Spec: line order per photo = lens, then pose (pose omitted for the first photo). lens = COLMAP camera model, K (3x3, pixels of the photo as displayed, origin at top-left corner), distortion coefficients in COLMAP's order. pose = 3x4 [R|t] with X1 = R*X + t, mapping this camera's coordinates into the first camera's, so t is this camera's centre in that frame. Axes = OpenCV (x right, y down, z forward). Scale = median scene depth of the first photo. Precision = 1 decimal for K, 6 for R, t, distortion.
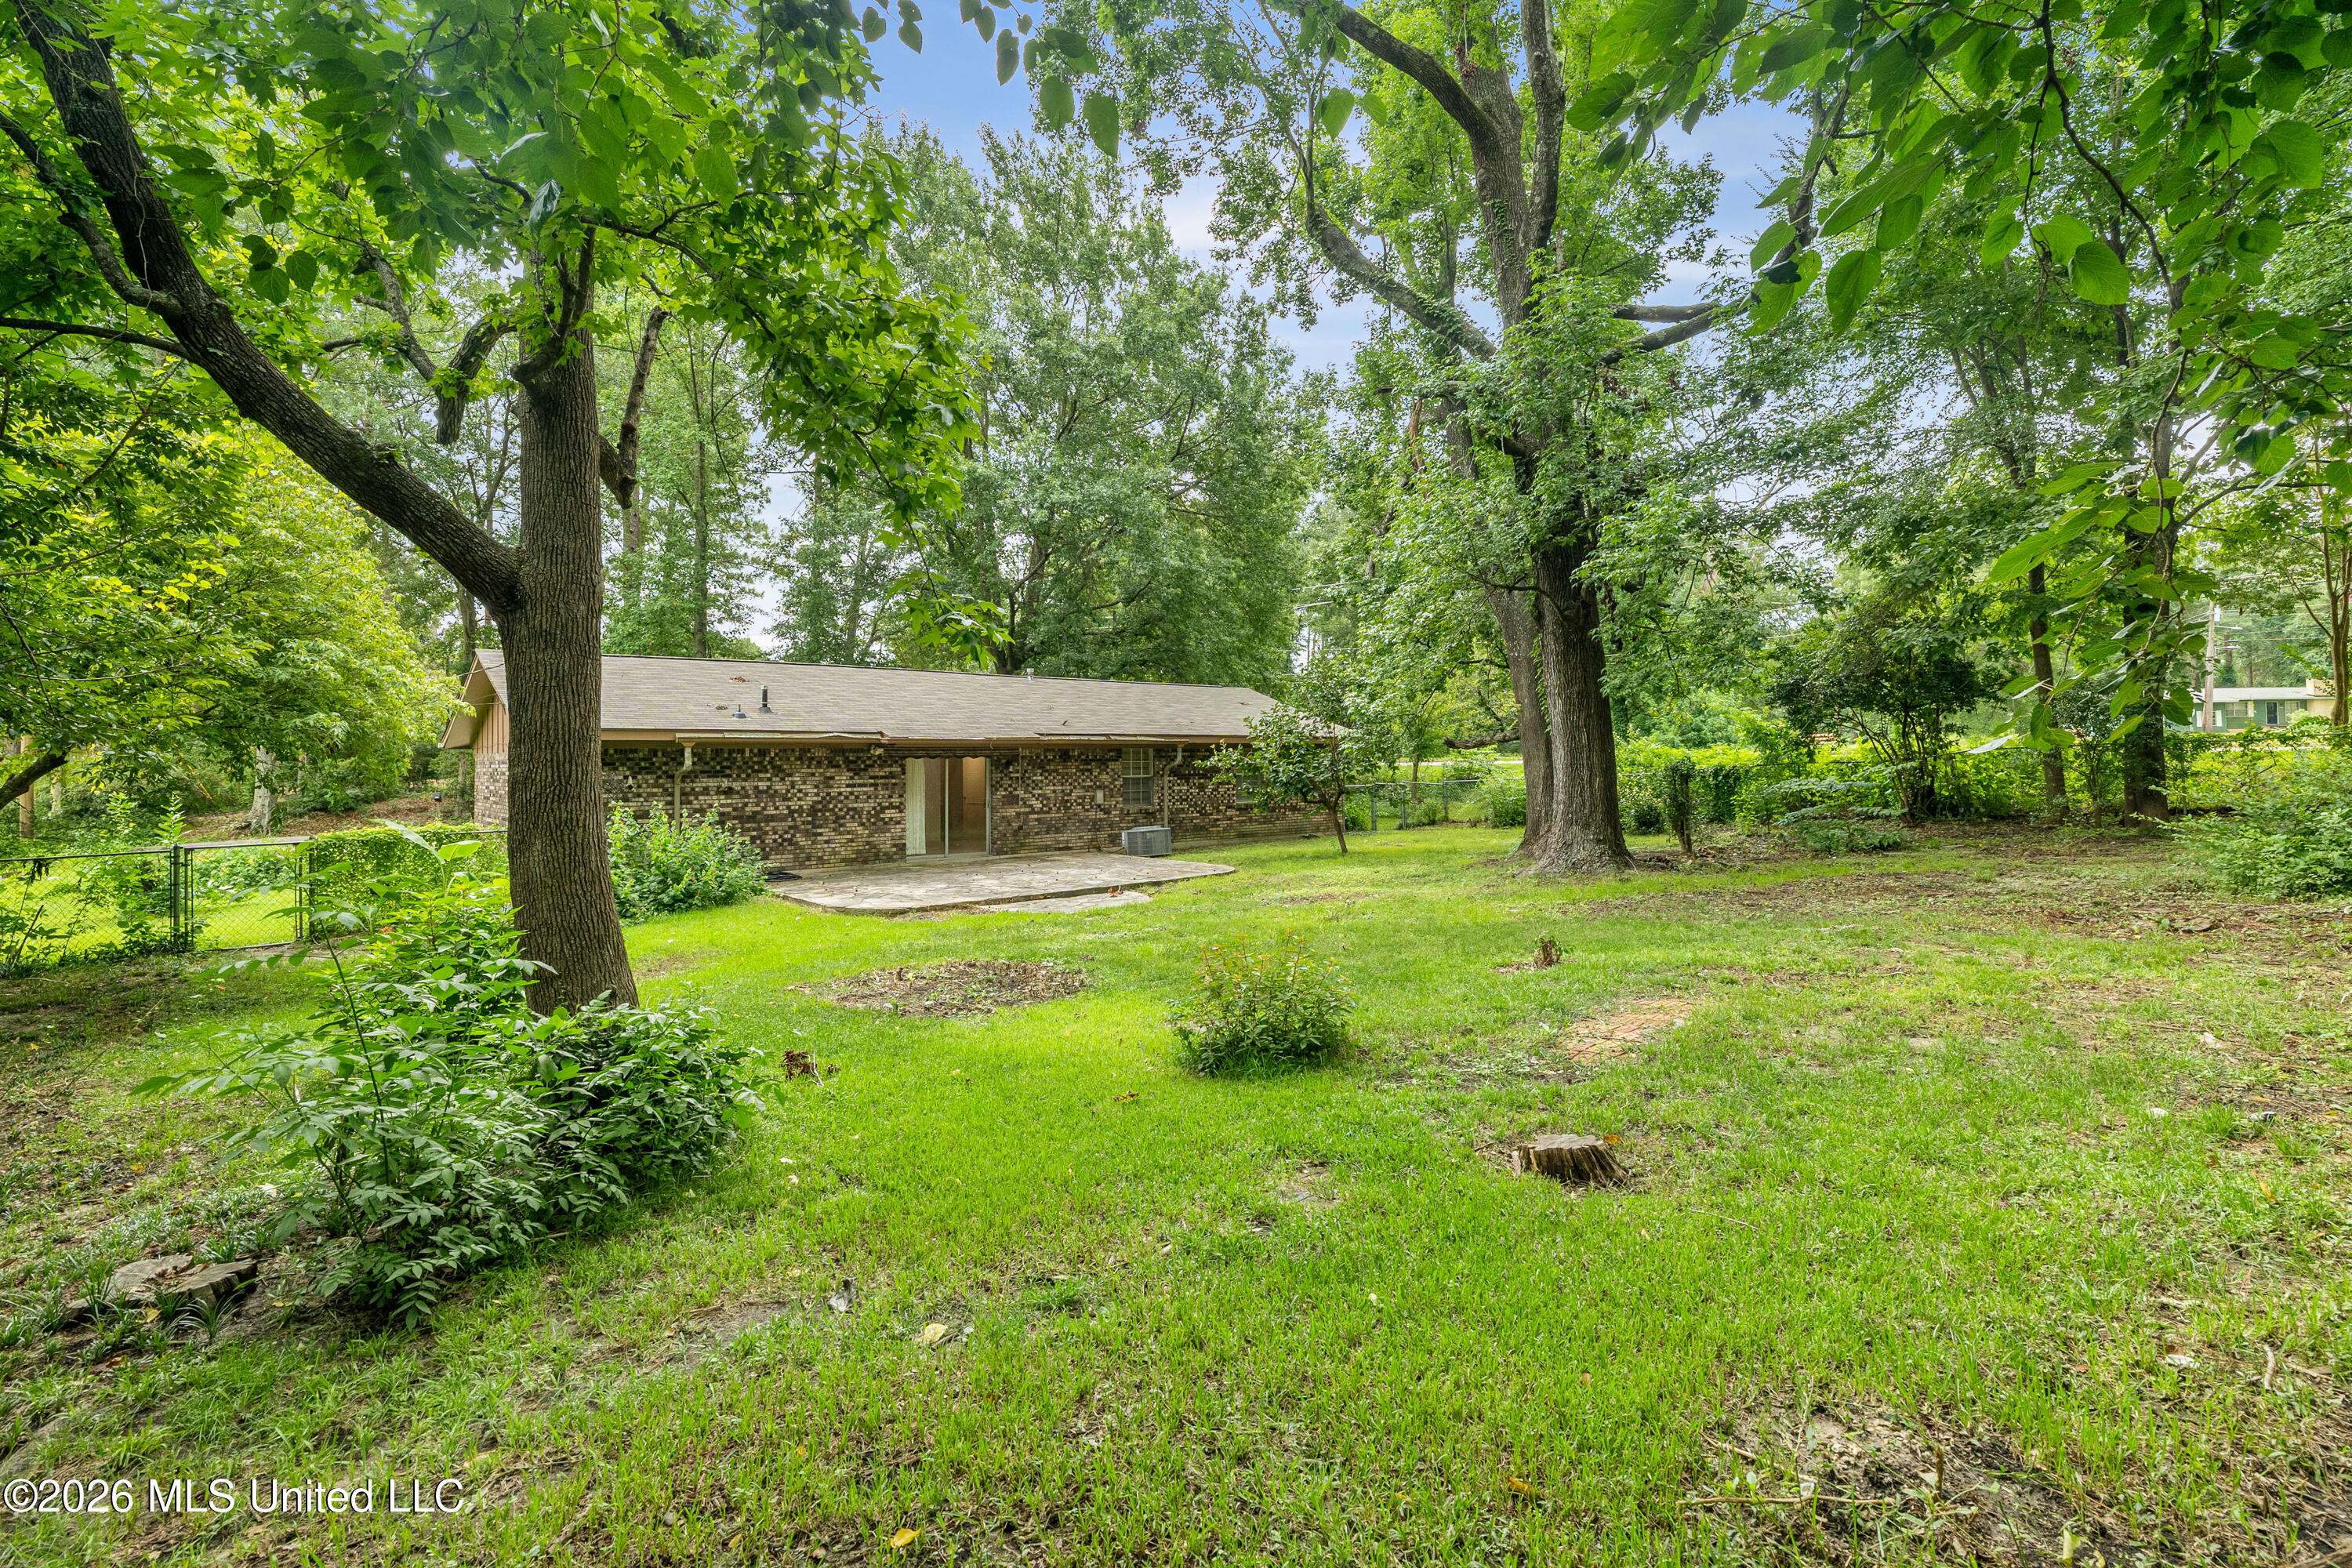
lens RADIAL K [[1061.1, 0, 1184.3], [0, 1061.1, 772.8], [0, 0, 1]] dist [-0.001235, -0.000033]
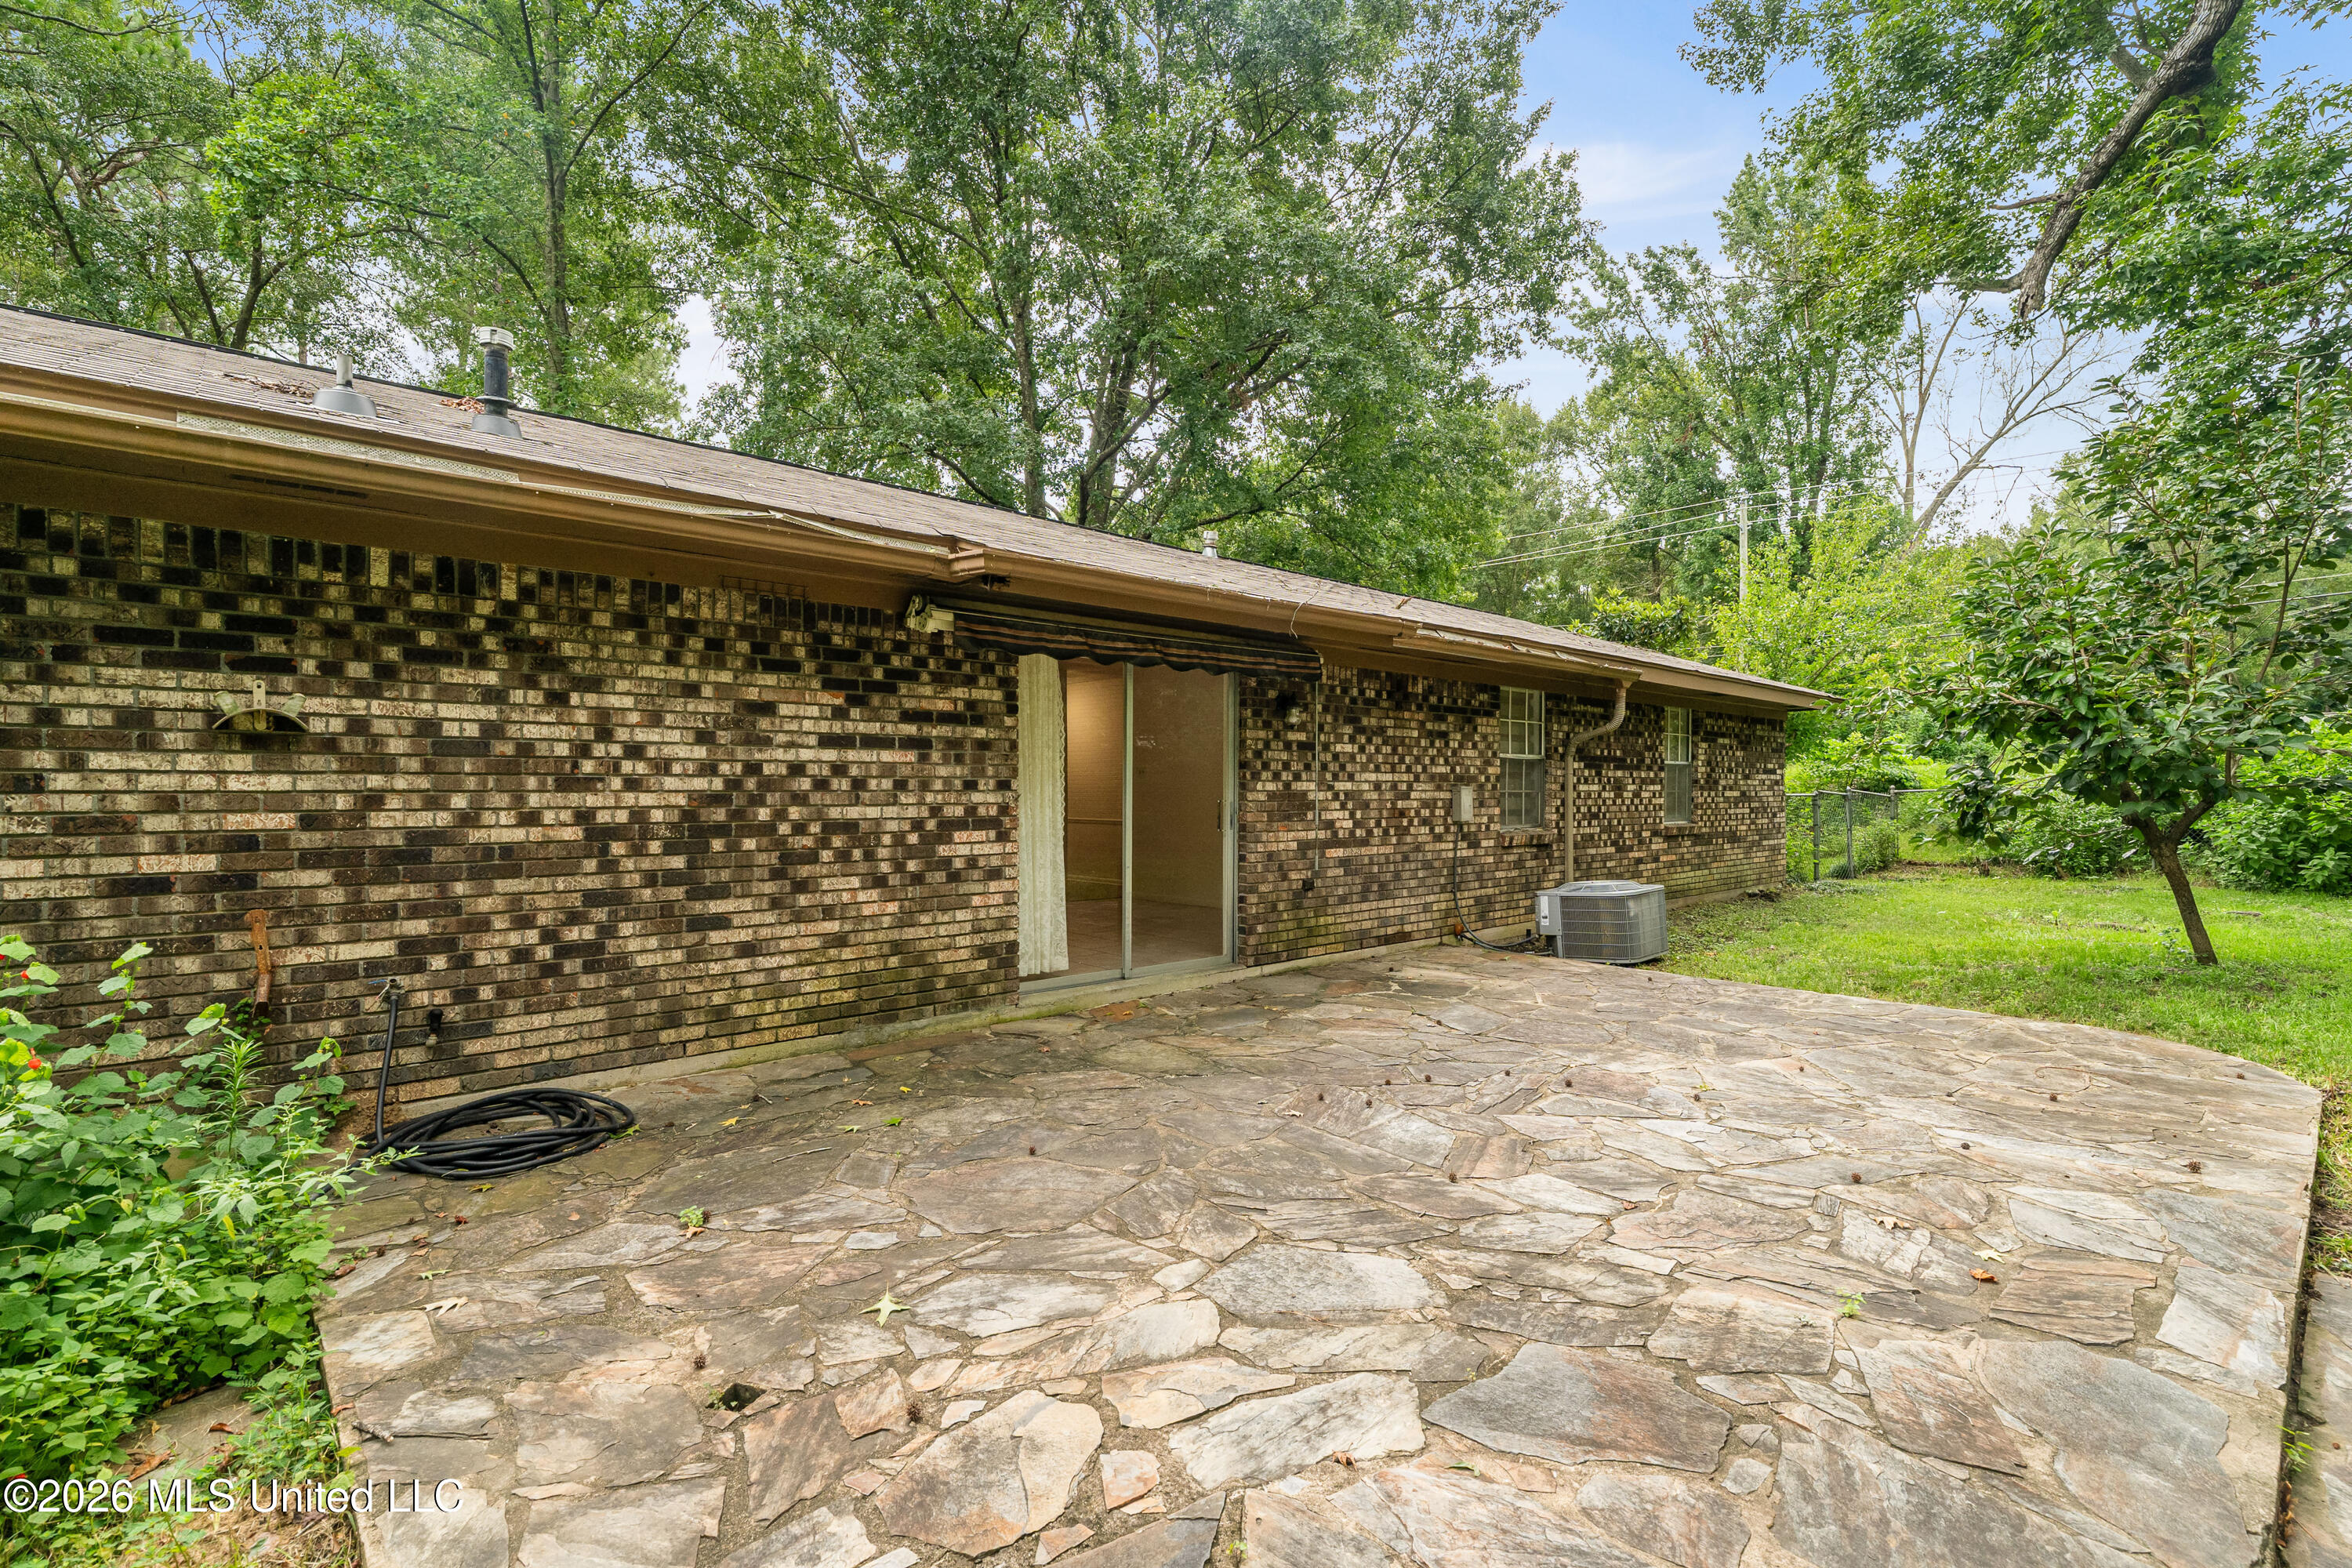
lens RADIAL K [[1061.1, 0, 1172.8], [0, 1061.1, 831.9], [0, 0, 1]] dist [-0.001235, -0.000033]
pose [[0.999682, 0.006152, 0.024435, -0.228833], [-0.006799, 0.999626, 0.026495, 0.027131], [-0.024263, -0.026653, 0.999350, 0.707352]]
